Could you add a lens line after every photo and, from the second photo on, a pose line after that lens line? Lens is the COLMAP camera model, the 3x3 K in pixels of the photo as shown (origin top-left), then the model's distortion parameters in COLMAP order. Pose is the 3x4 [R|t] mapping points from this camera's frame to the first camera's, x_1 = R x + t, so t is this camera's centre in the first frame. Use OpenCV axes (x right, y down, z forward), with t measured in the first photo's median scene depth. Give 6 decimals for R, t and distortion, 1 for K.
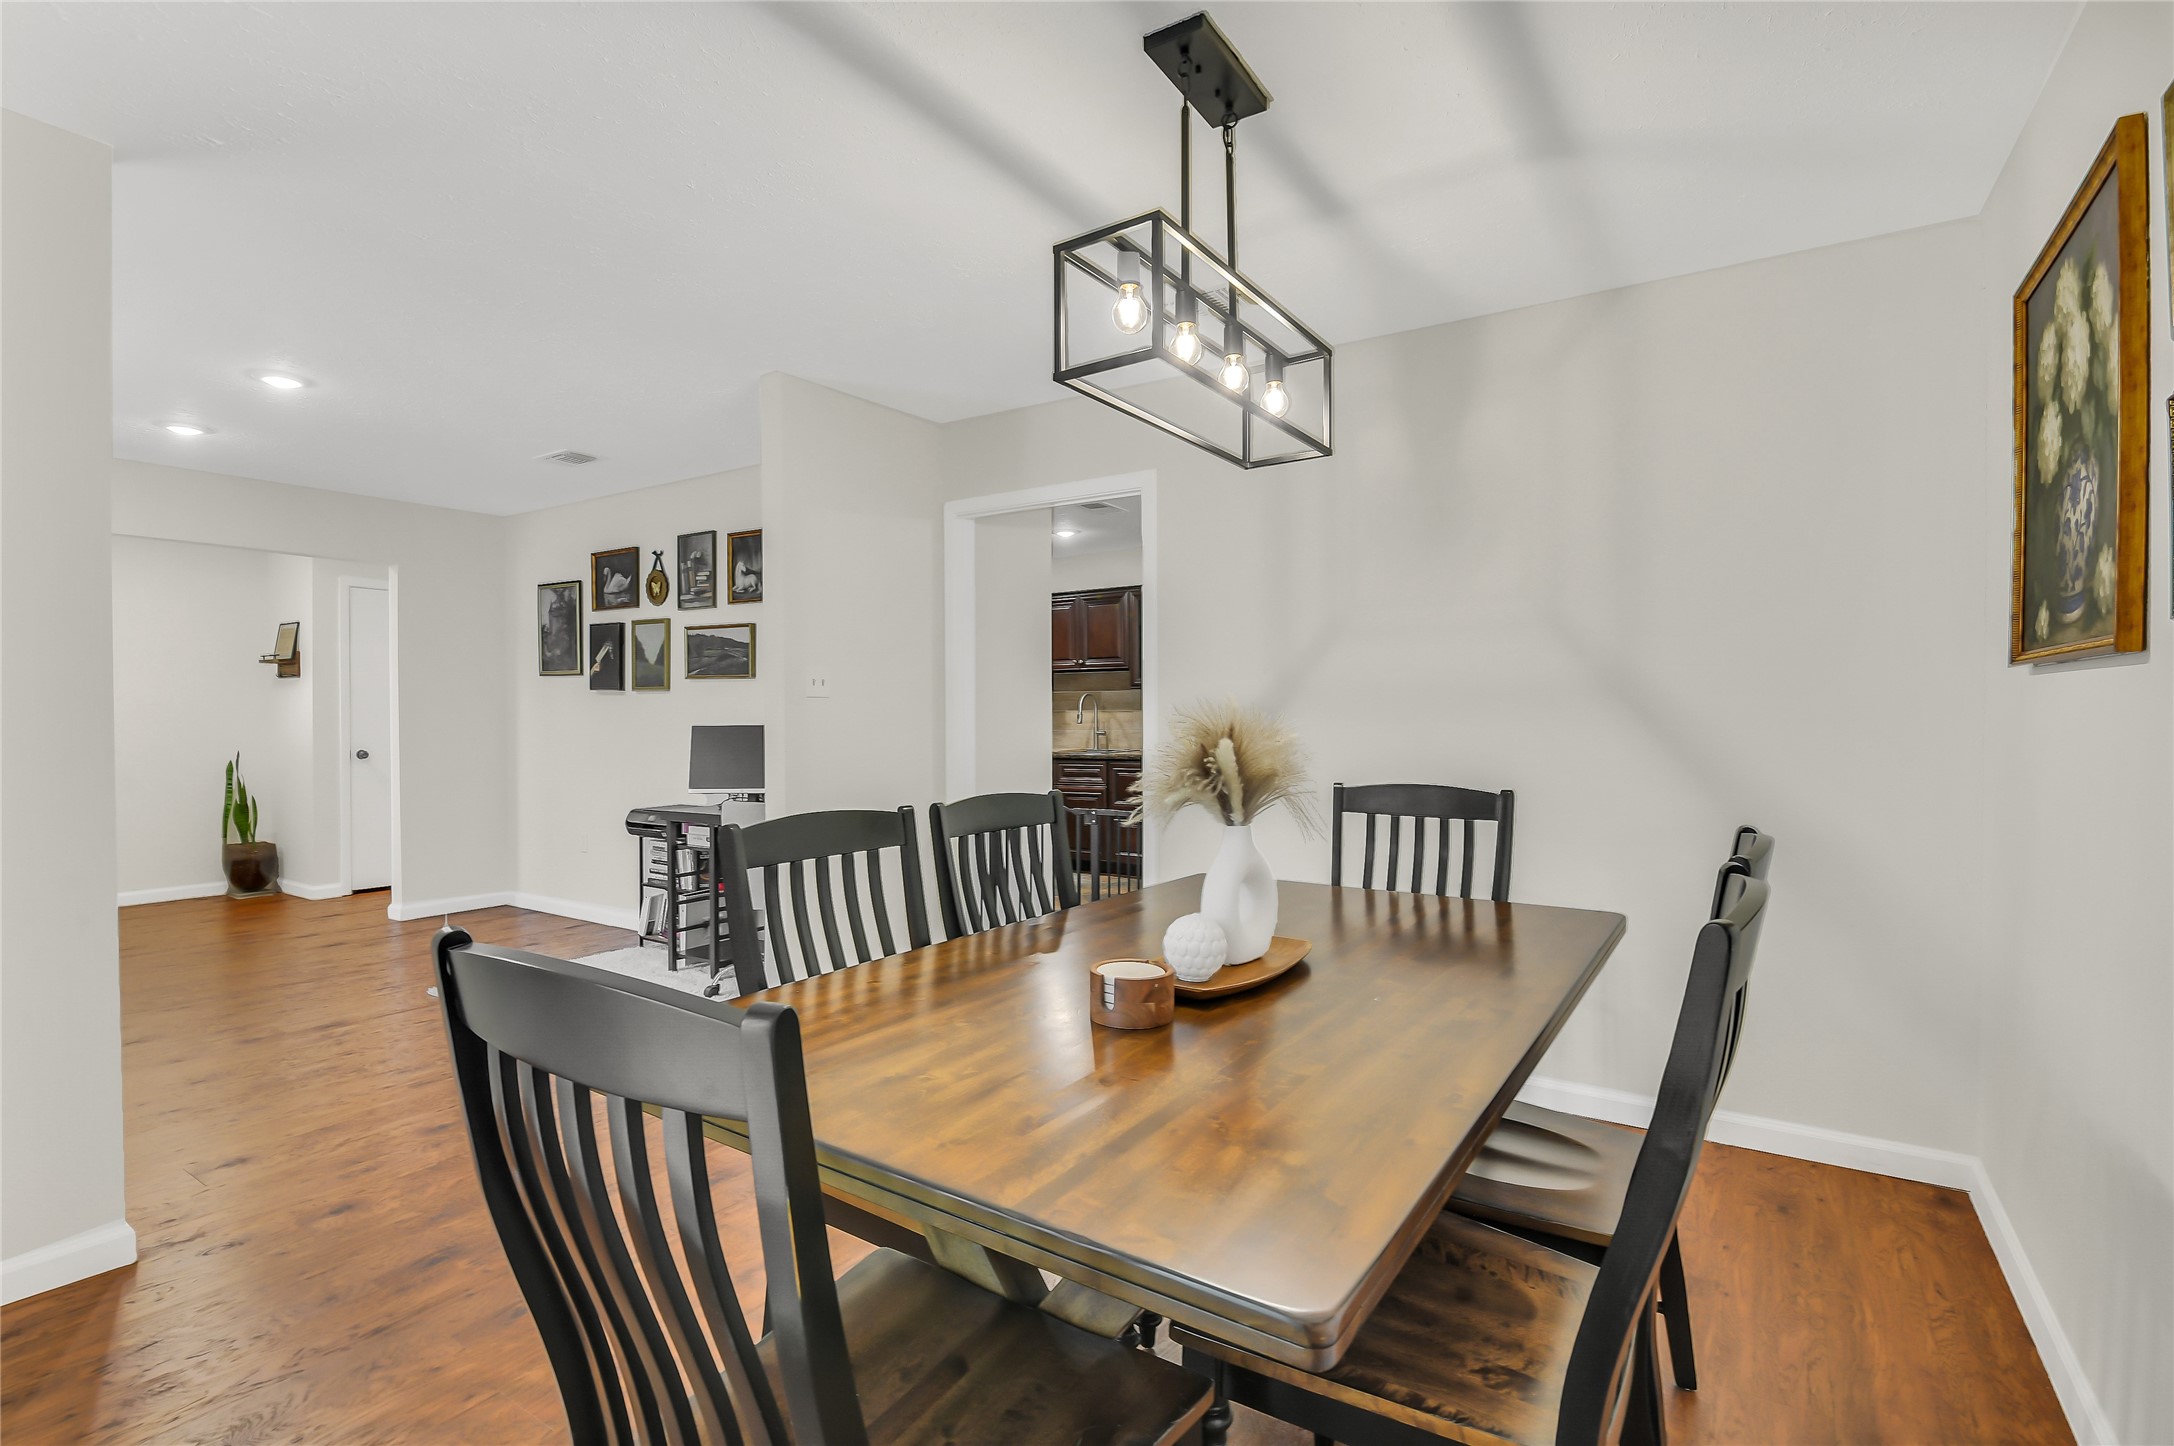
lens RADIAL K [[1029.0, 0, 1087.0], [0, 1029.0, 723.0], [0, 0, 1]] dist [-0.001937, -0.000444]
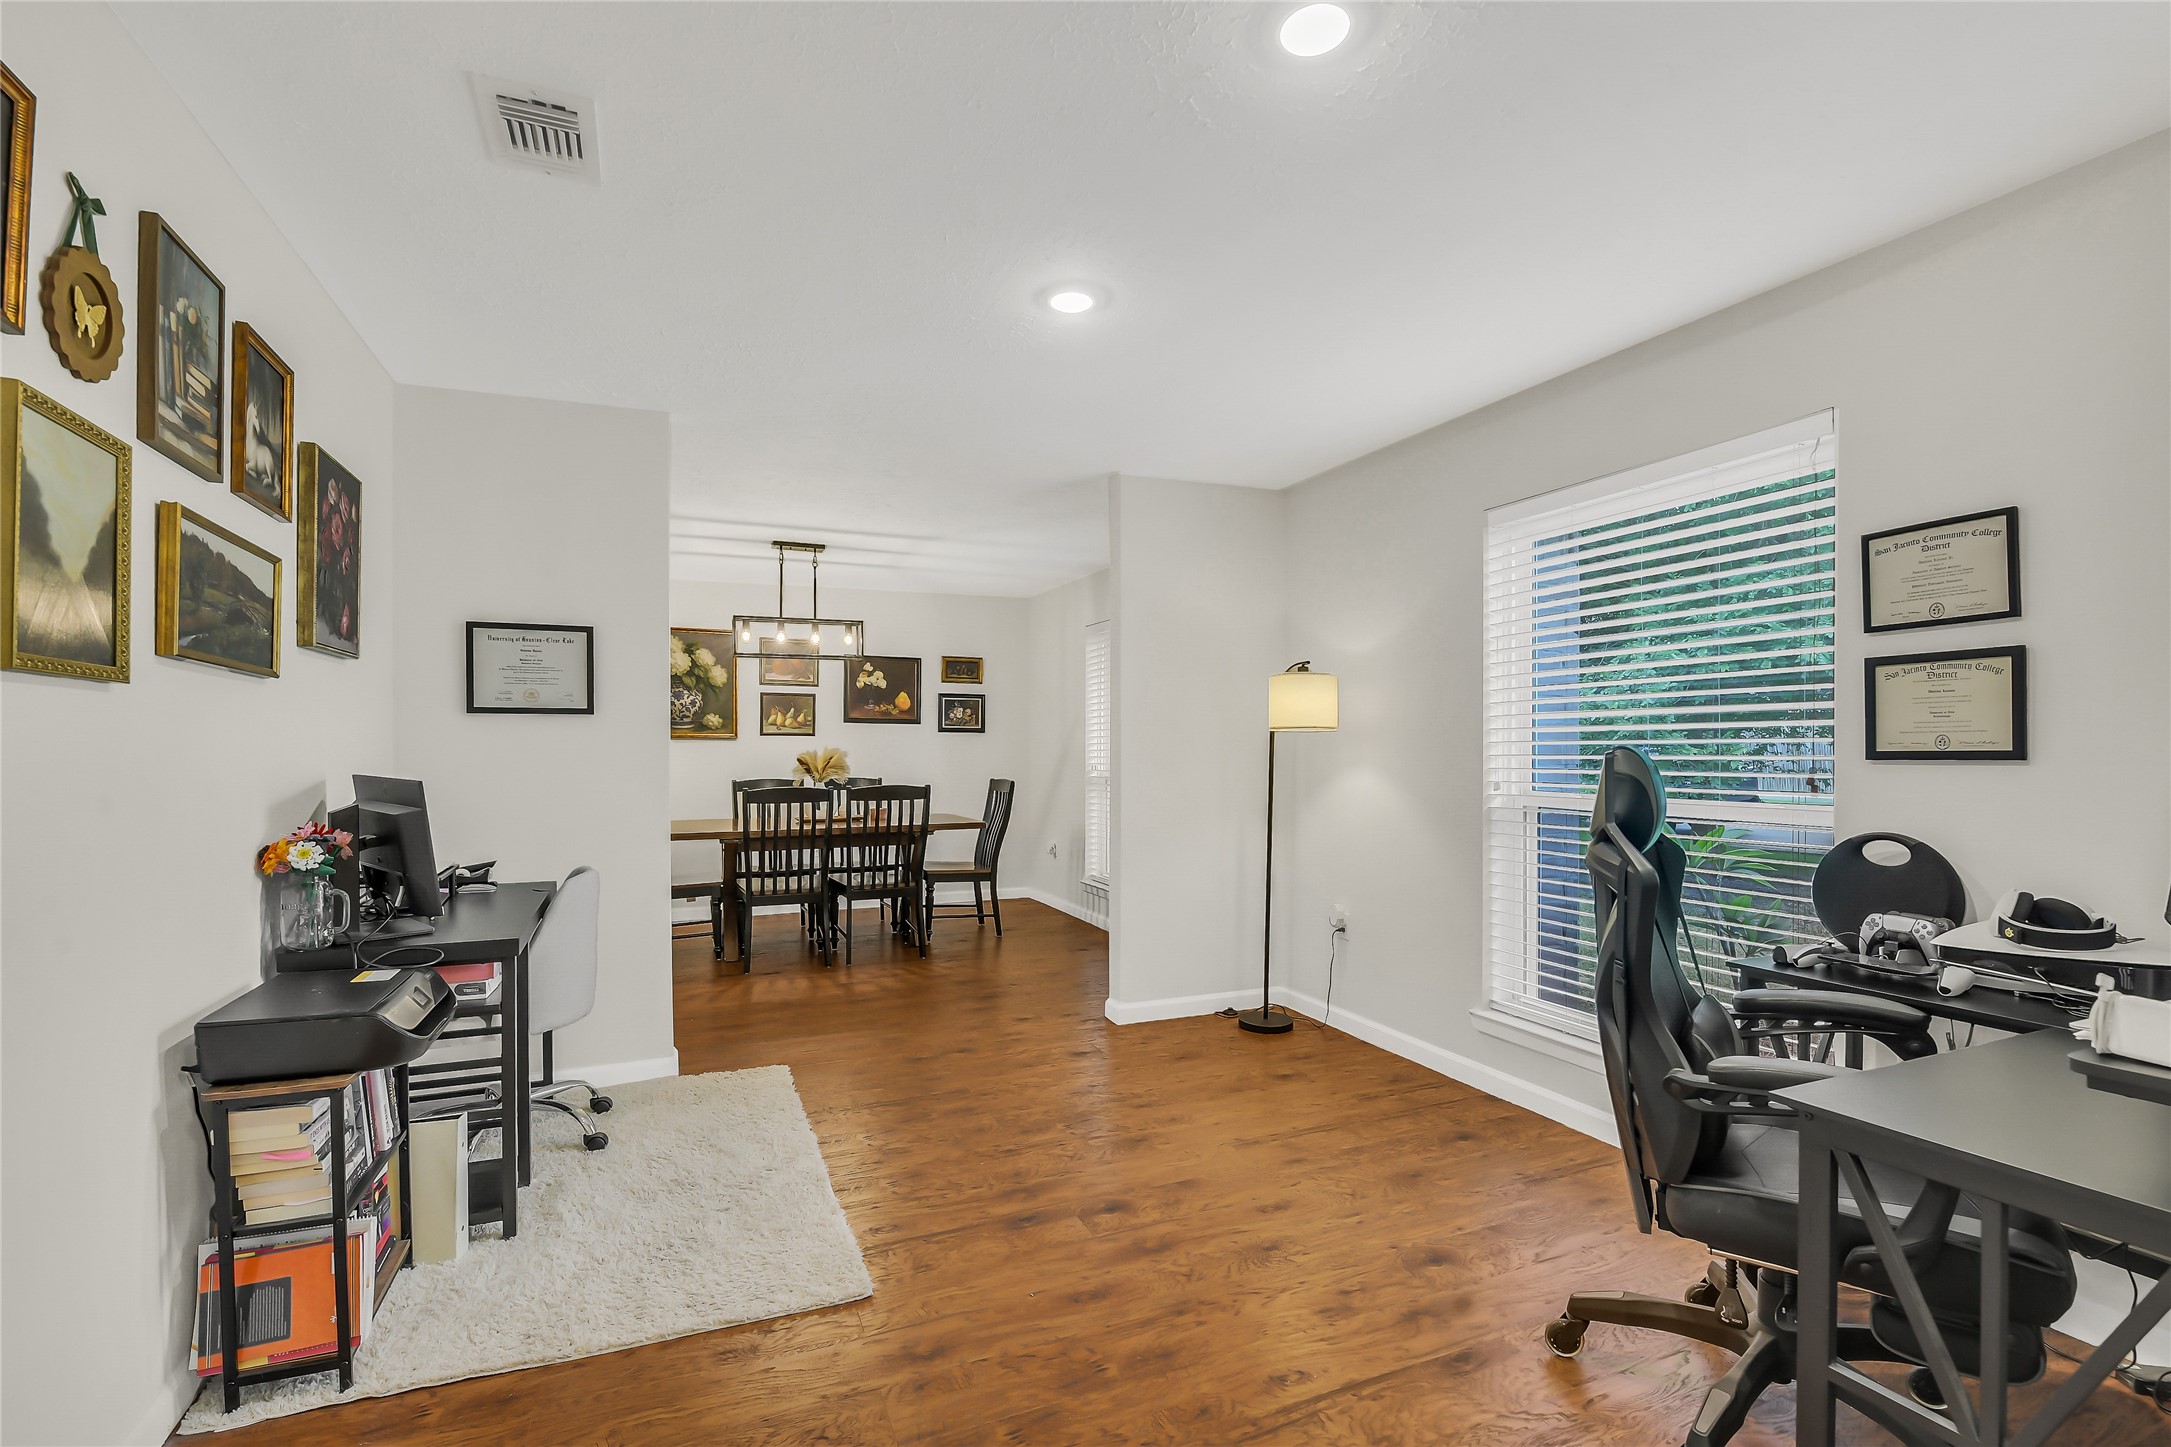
lens RADIAL K [[963.4, 0, 1091.2], [0, 963.4, 736.7], [0, 0, 1]] dist [-0.014468, -0.000209]
pose [[-0.839495, 0.006645, 0.543327, -0.766390], [0.009000, 0.999958, 0.001676, -0.012476], [-0.543293, 0.006297, -0.839520, 1.030777]]
